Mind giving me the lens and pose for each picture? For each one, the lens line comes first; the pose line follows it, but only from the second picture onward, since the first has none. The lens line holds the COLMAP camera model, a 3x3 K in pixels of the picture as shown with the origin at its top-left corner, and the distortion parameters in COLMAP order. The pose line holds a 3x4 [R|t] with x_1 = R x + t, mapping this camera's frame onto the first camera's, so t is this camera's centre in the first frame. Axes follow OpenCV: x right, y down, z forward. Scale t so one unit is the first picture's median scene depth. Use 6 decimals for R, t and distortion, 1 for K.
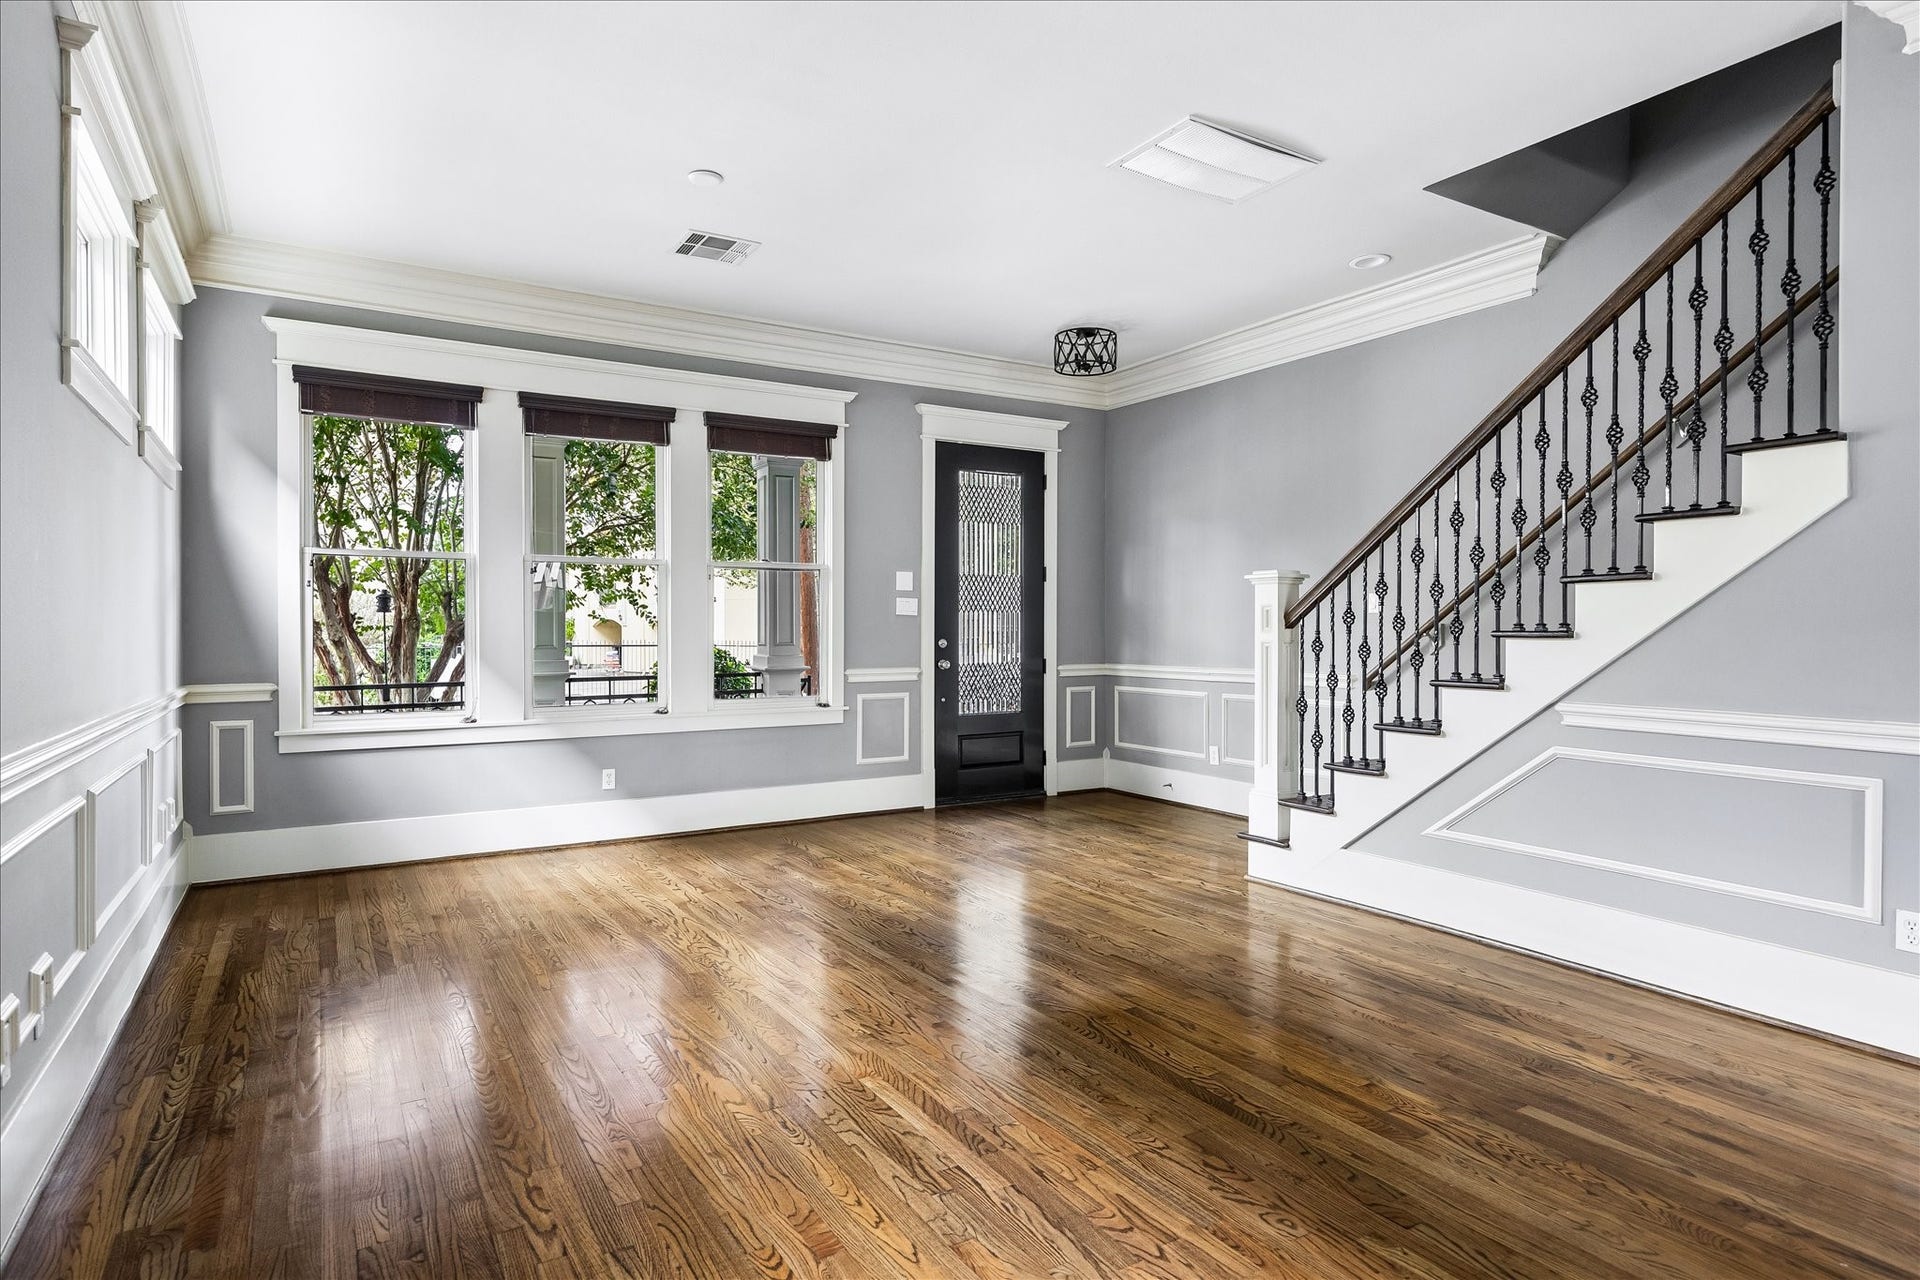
lens RADIAL K [[1056.4, 0, 960.6], [0, 1056.4, 637.0], [0, 0, 1]] dist [0.002261, 0.000645]
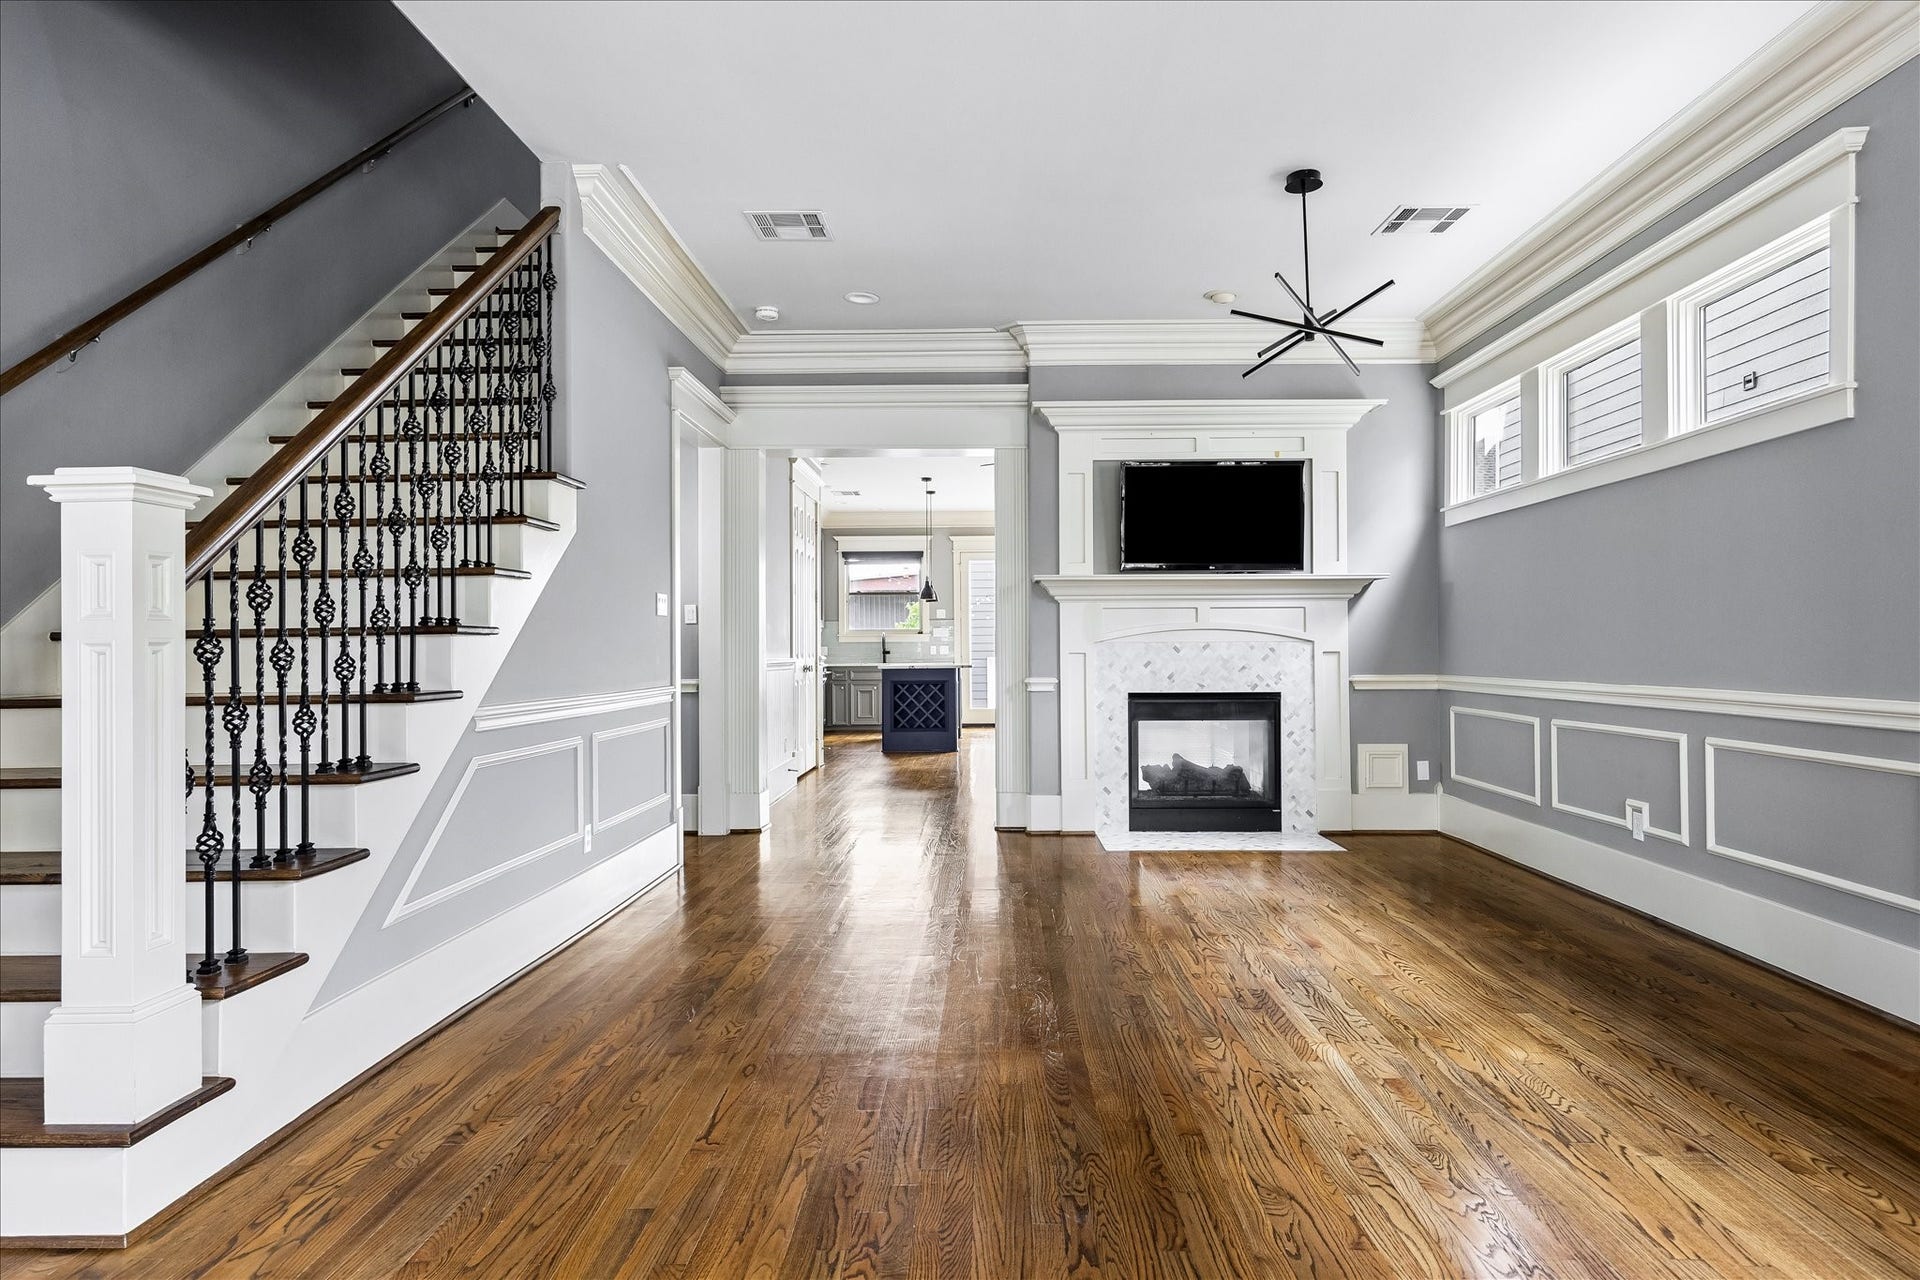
lens RADIAL K [[1056.4, 0, 972.4], [0, 1056.4, 644.3], [0, 0, 1]] dist [0.002261, 0.000645]
pose [[-0.830648, 0.010277, 0.556703, -0.397697], [0.013199, 0.999912, 0.001236, 0.012828], [-0.556641, 0.008375, -0.830711, 2.093648]]
